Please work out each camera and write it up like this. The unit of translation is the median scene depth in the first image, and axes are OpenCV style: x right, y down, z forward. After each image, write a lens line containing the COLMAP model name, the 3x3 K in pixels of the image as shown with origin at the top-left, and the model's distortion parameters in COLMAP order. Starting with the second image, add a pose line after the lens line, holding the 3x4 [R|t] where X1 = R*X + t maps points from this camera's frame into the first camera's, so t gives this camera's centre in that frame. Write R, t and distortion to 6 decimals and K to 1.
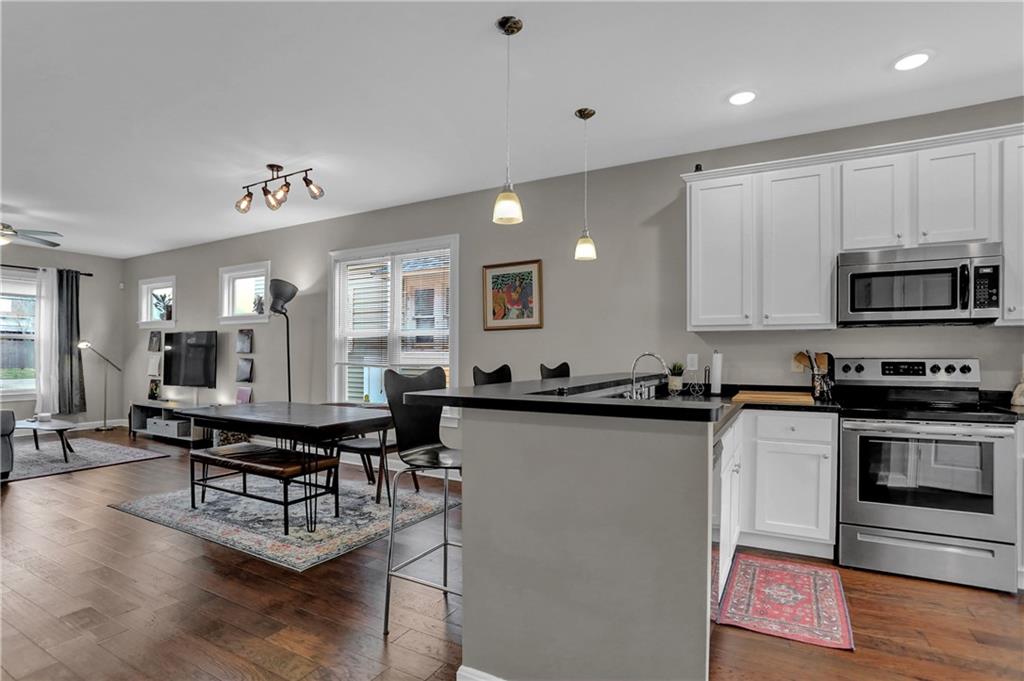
lens RADIAL K [[503.1, 0, 513.5], [0, 503.1, 344.9], [0, 0, 1]] dist [-0.070614, 0.029895]
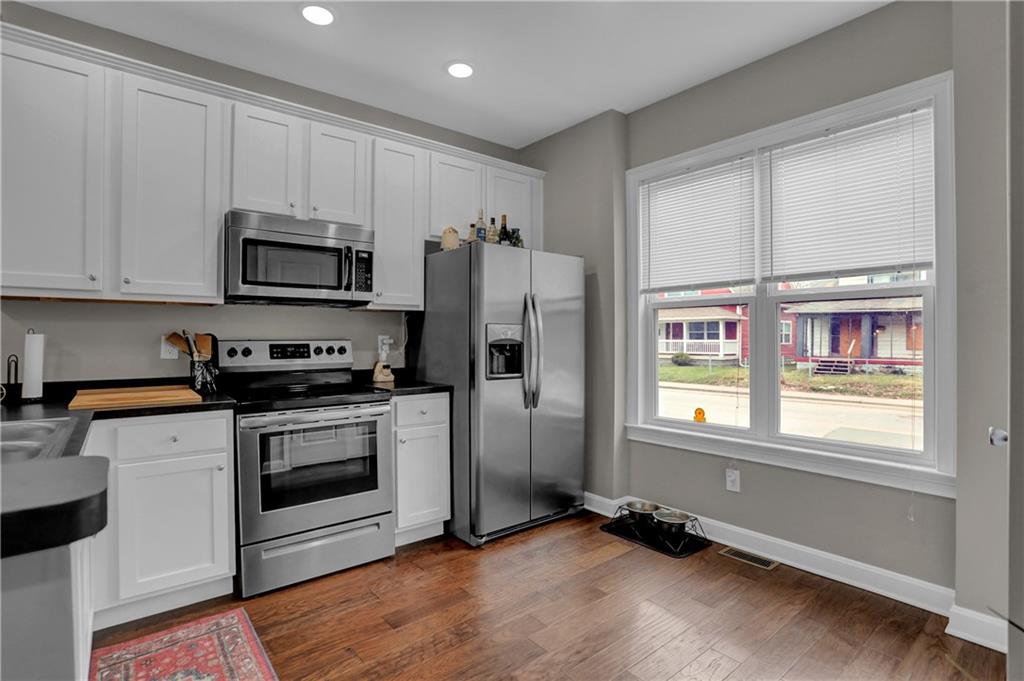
lens RADIAL K [[503.1, 0, 513.5], [0, 503.1, 344.9], [0, 0, 1]] dist [-0.070614, 0.029895]
pose [[0.371061, -0.014870, 0.928490, 0.088178], [-0.017169, 0.999591, 0.022870, 0.008425], [-0.928450, -0.024428, 0.370654, 0.272081]]
